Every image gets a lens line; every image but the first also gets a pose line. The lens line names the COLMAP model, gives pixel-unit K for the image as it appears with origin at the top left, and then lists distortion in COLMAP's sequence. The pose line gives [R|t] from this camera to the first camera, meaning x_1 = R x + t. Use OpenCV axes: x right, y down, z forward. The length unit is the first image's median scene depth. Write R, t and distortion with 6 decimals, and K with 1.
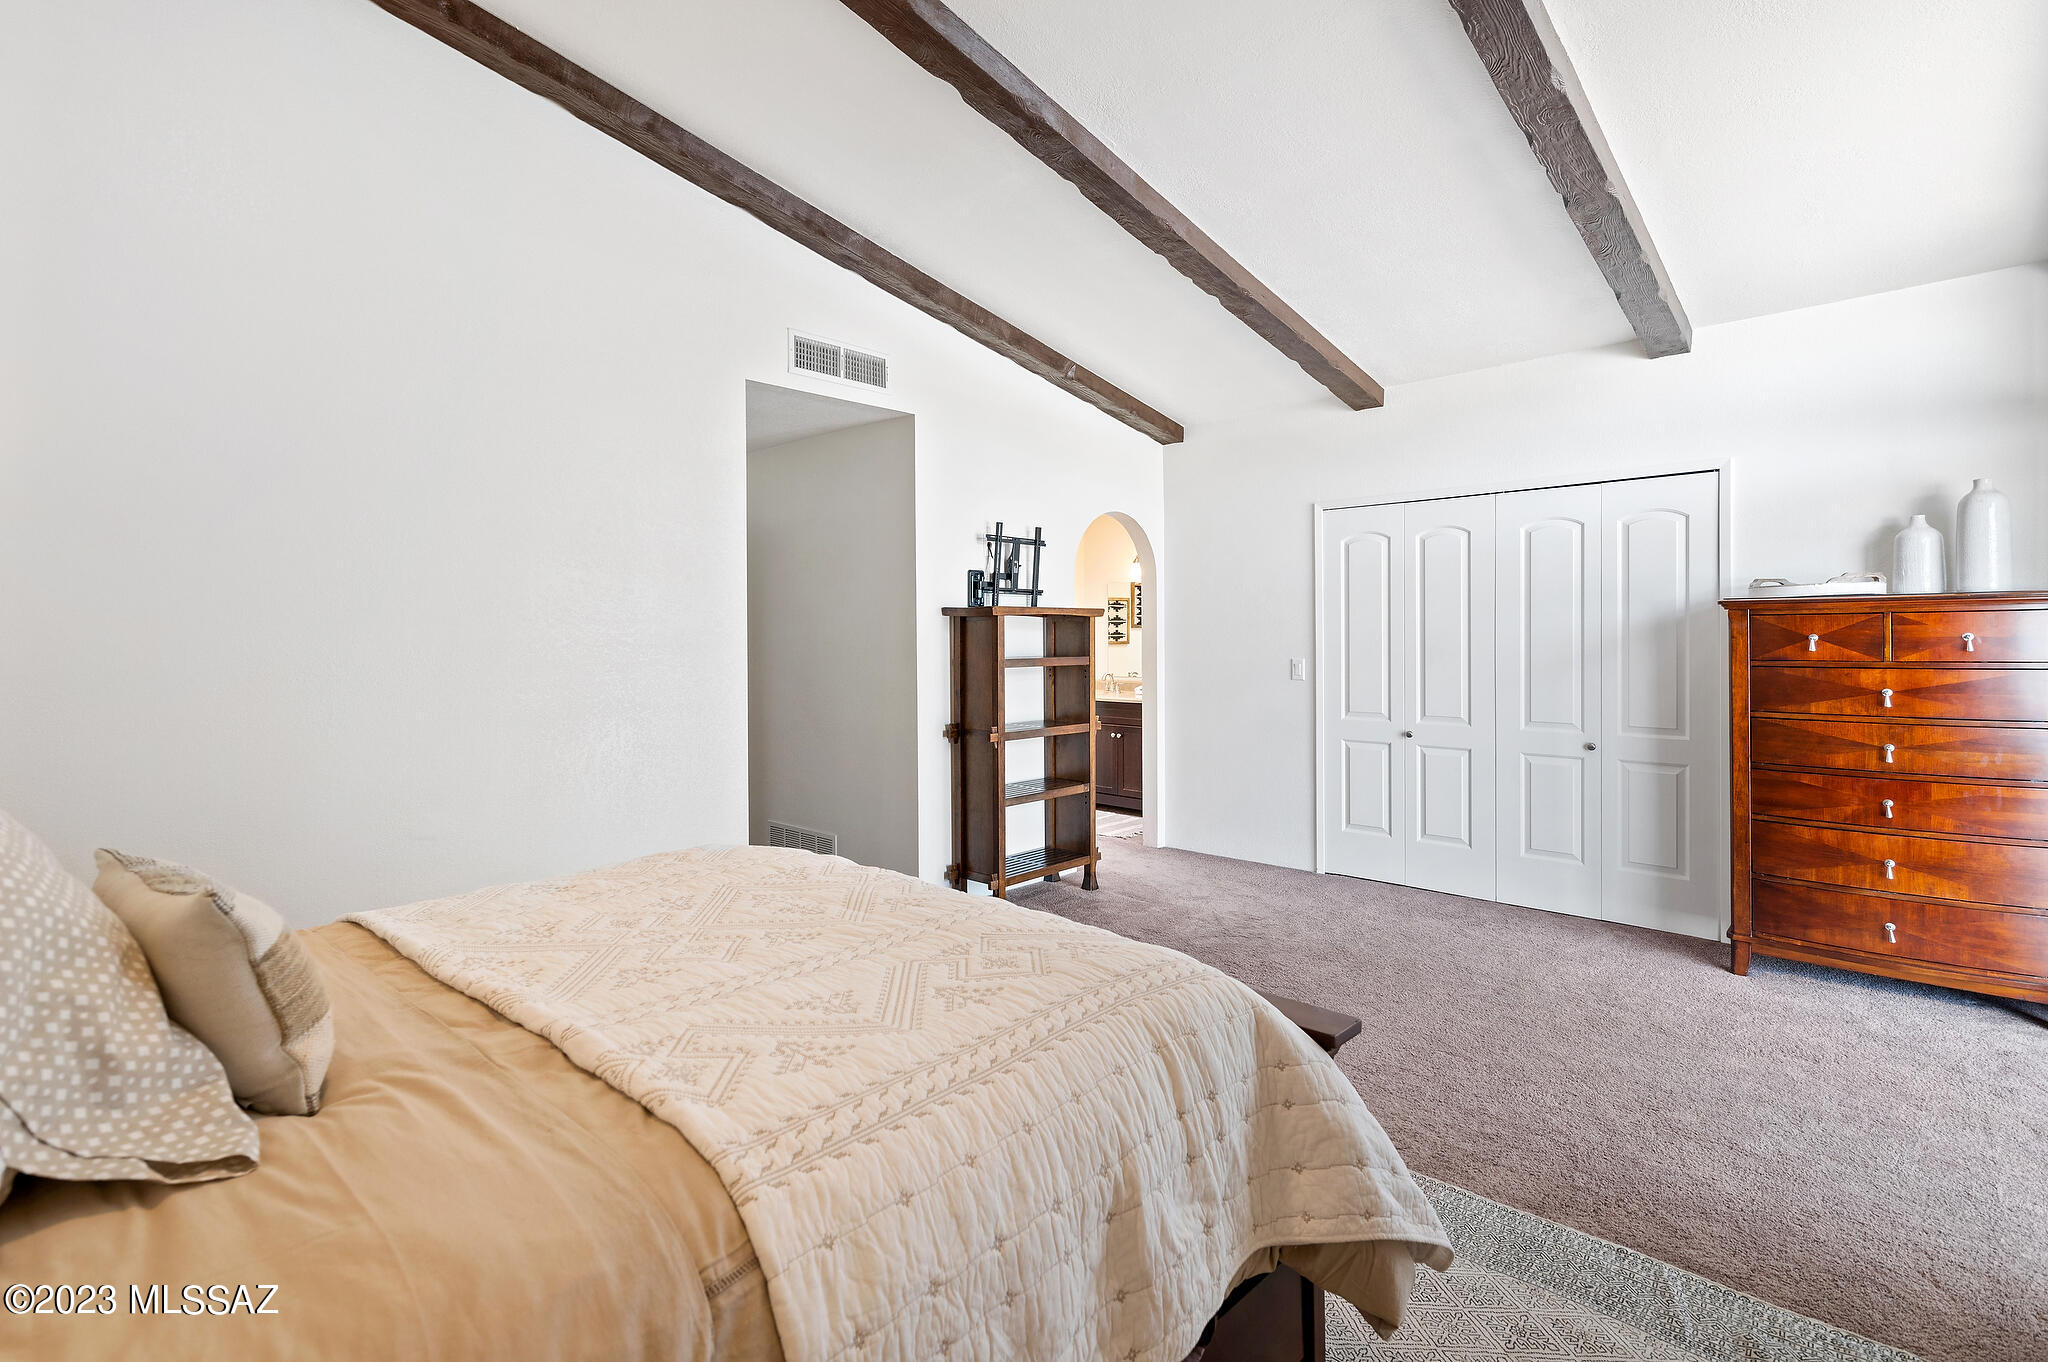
lens RADIAL K [[981.0, 0, 1022.4], [0, 981.0, 628.9], [0, 0, 1]] dist [0.001771, 0.000207]
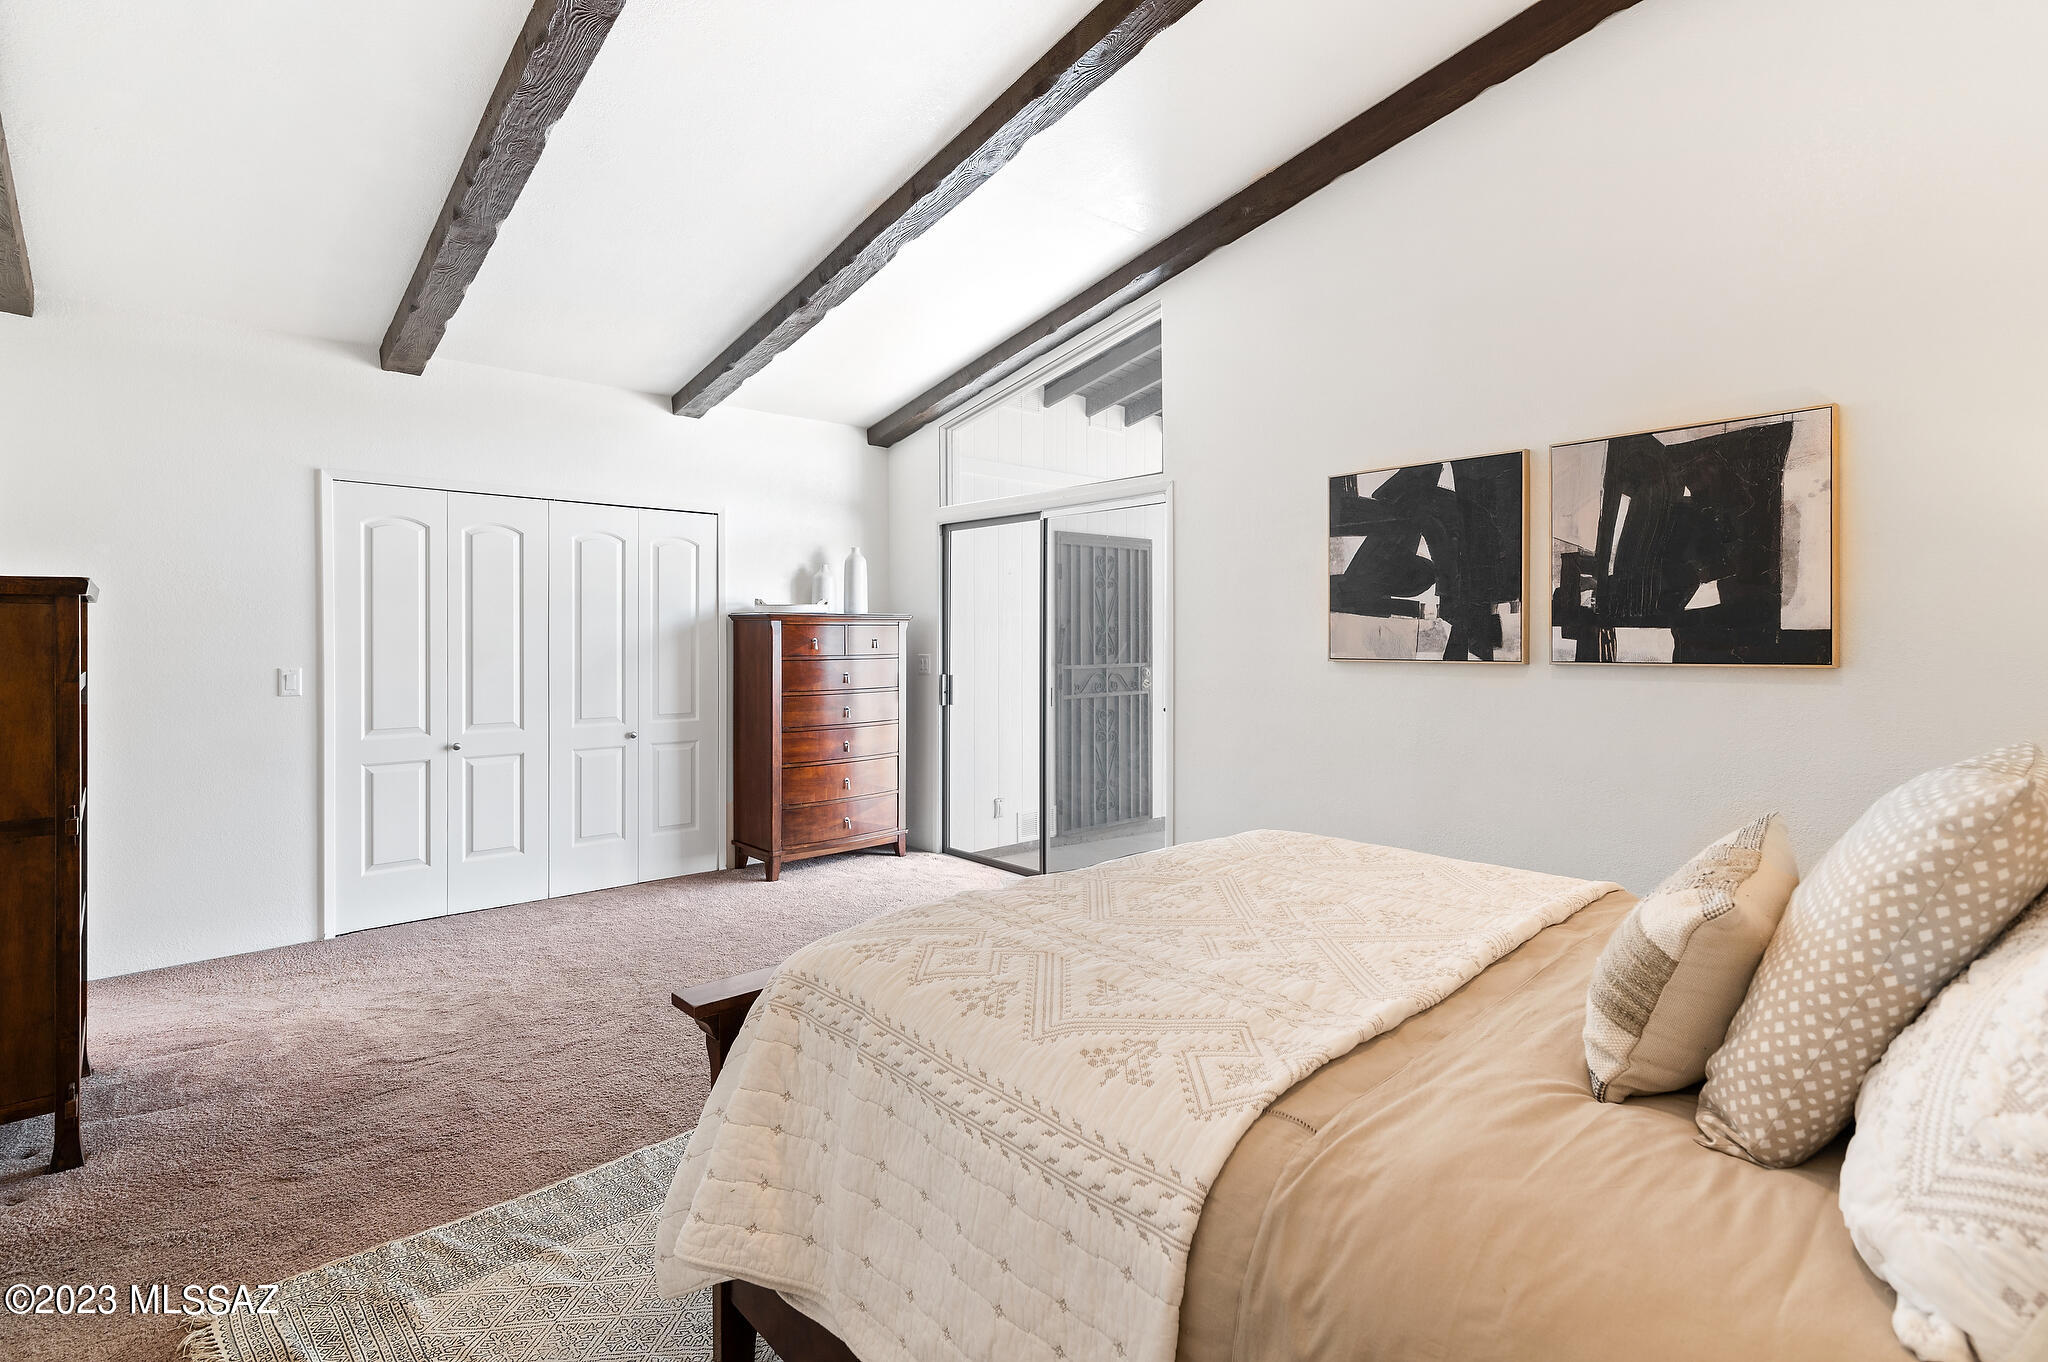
lens RADIAL K [[981.0, 0, 1023.8], [0, 981.0, 644.1], [0, 0, 1]] dist [0.001771, 0.000207]
pose [[0.053013, 0.000968, 0.998593, -0.563951], [-0.006442, 0.999979, -0.000627, 0.010959], [-0.998573, -0.006400, 0.053018, 0.496451]]
